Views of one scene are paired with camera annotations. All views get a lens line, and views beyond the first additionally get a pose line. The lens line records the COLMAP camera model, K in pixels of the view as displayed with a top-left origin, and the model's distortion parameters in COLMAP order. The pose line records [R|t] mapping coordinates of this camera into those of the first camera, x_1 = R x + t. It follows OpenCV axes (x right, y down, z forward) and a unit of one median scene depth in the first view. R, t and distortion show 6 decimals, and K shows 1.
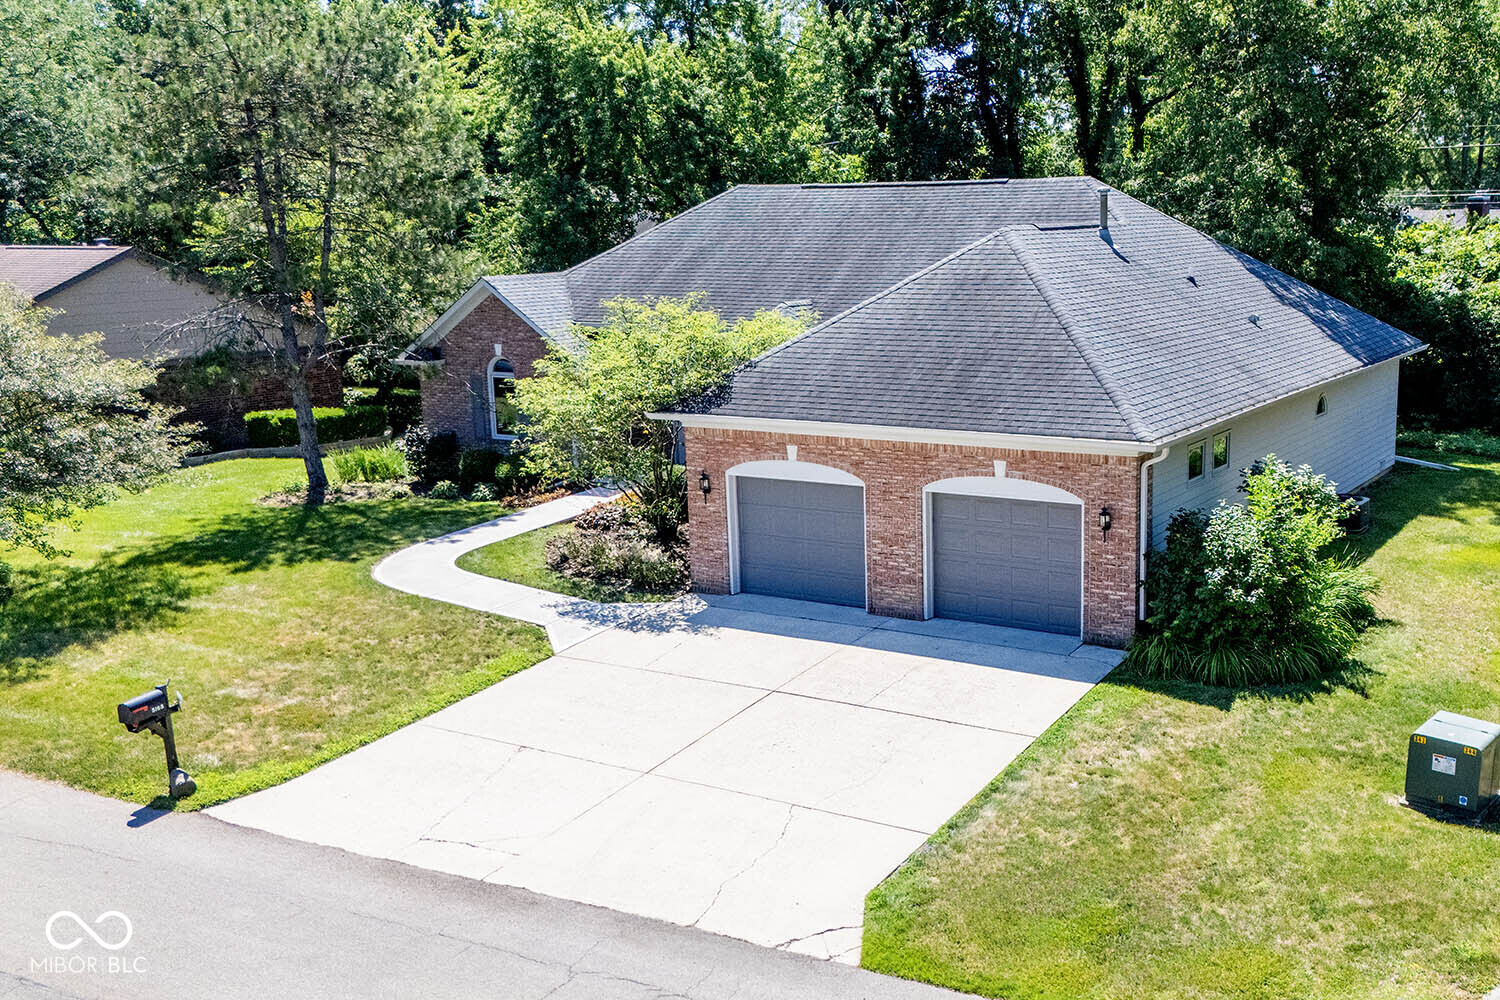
lens RADIAL K [[1587.4, 0, 902.9], [0, 1587.4, 498.0], [0, 0, 1]] dist [0.114710, -0.211395]
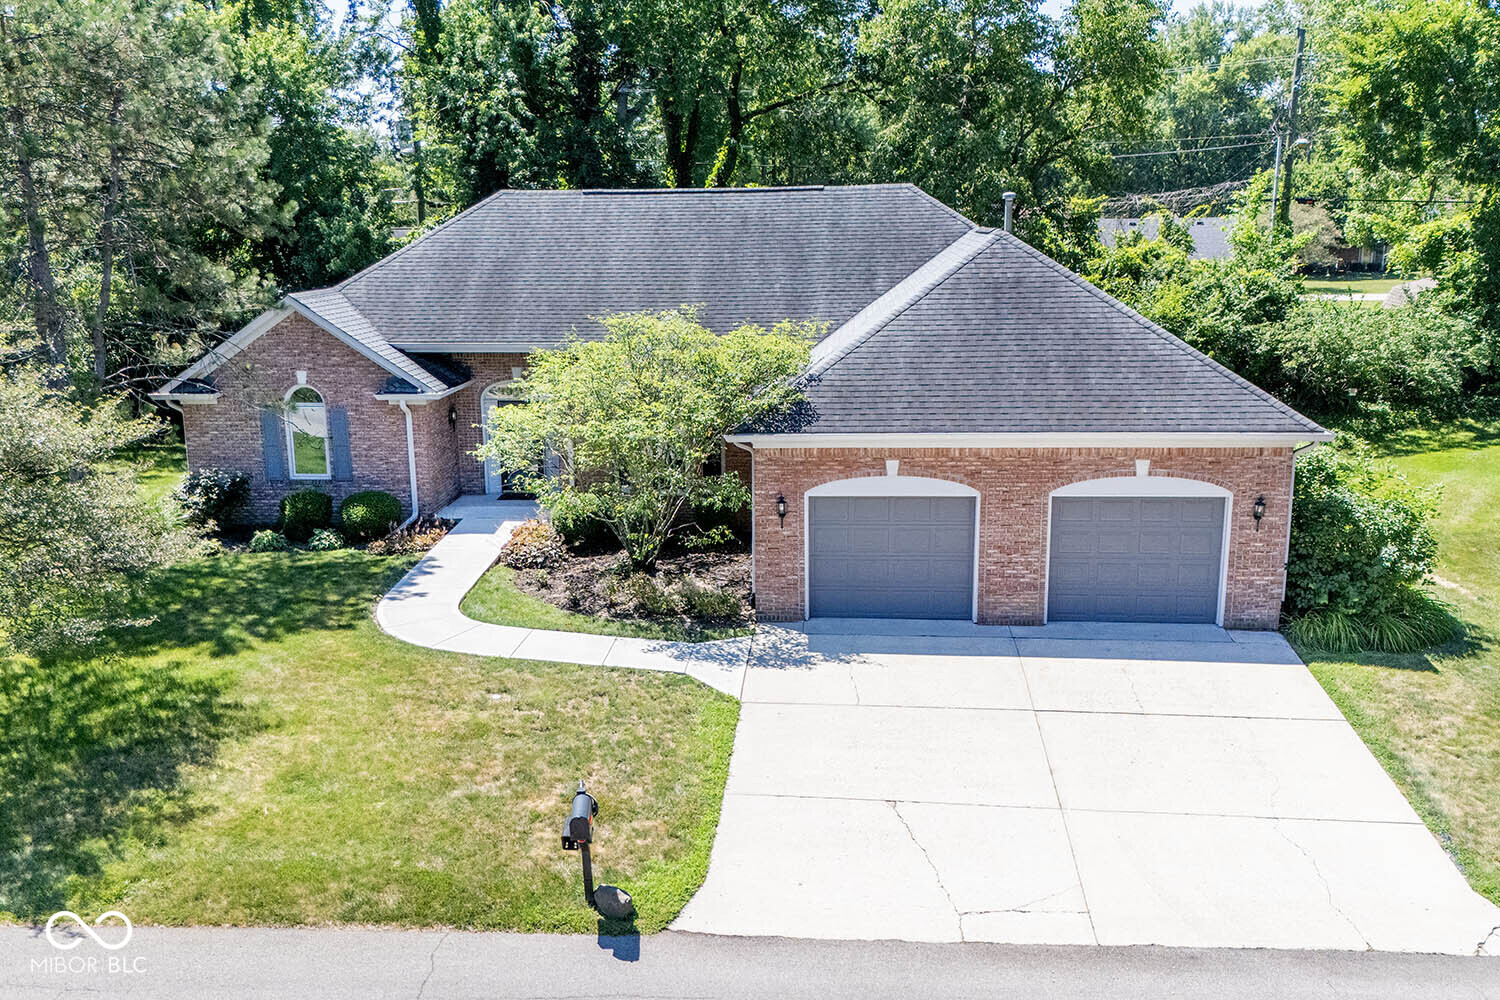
lens RADIAL K [[1489.2, 0, 689.6], [0, 1489.2, 576.9], [0, 0, 1]] dist [0.147419, -0.301794]
pose [[0.916141, -0.093111, 0.389893, -0.575037], [0.072973, 0.995135, 0.066184, -0.033327], [-0.394159, -0.032182, 0.918479, 0.220828]]
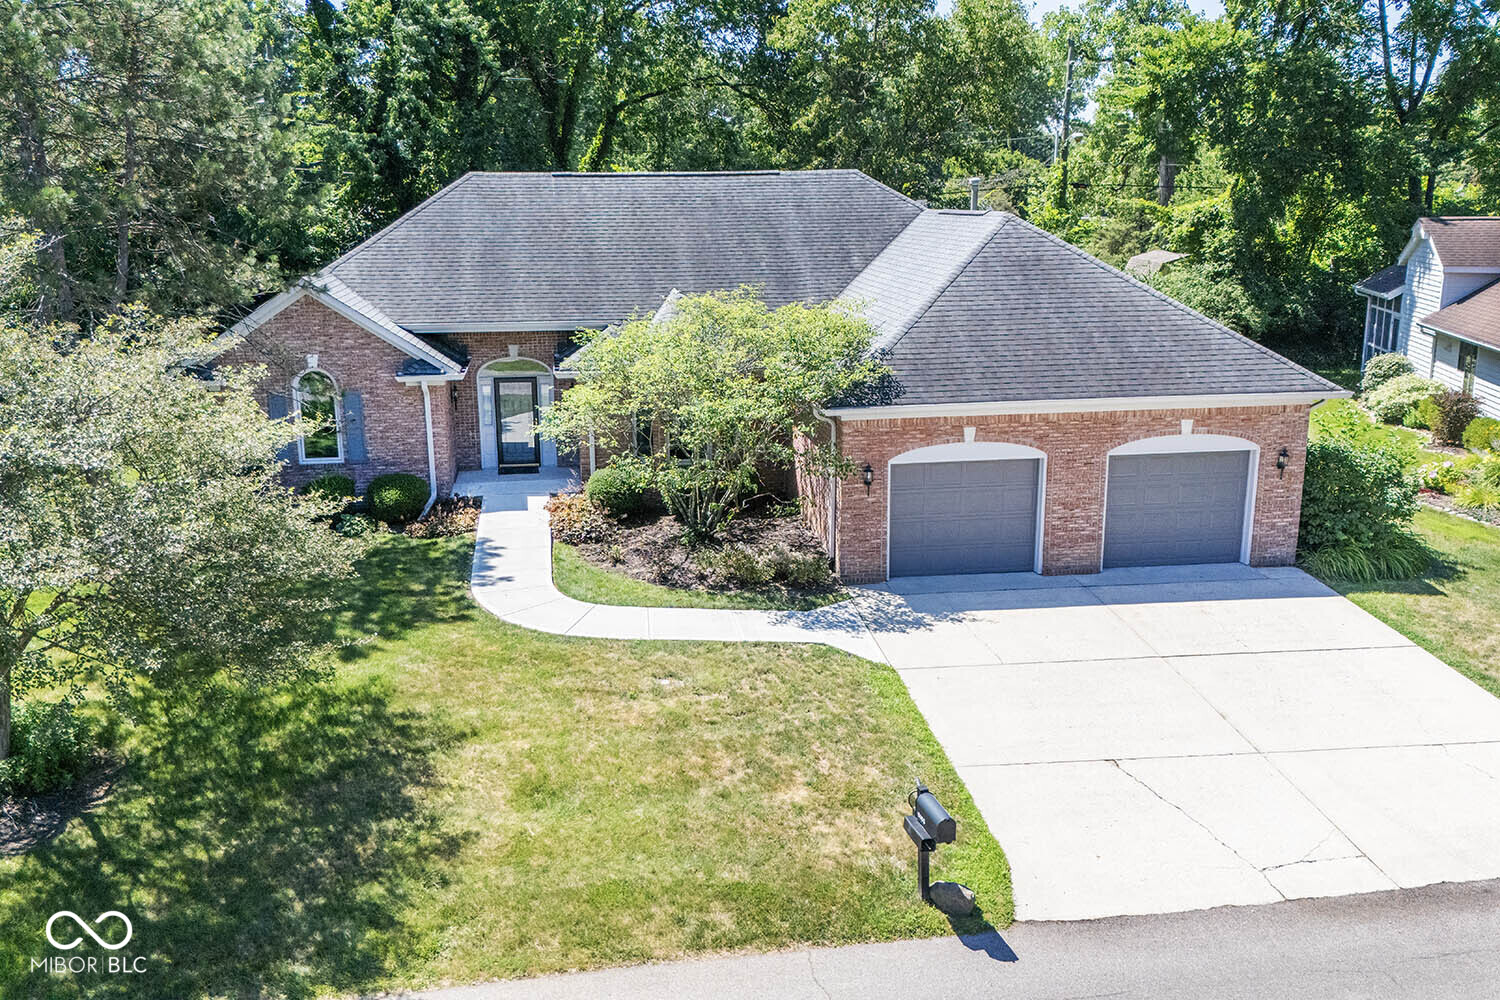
lens RADIAL K [[1312.5, 0, 708.7], [0, 1312.5, 502.5], [0, 0, 1]] dist [0.105855, -0.144730]
pose [[0.799584, -0.133348, 0.585563, -0.754674], [0.106984, 0.991069, 0.079605, -0.075020], [-0.590948, -0.001005, 0.806709, 0.429715]]
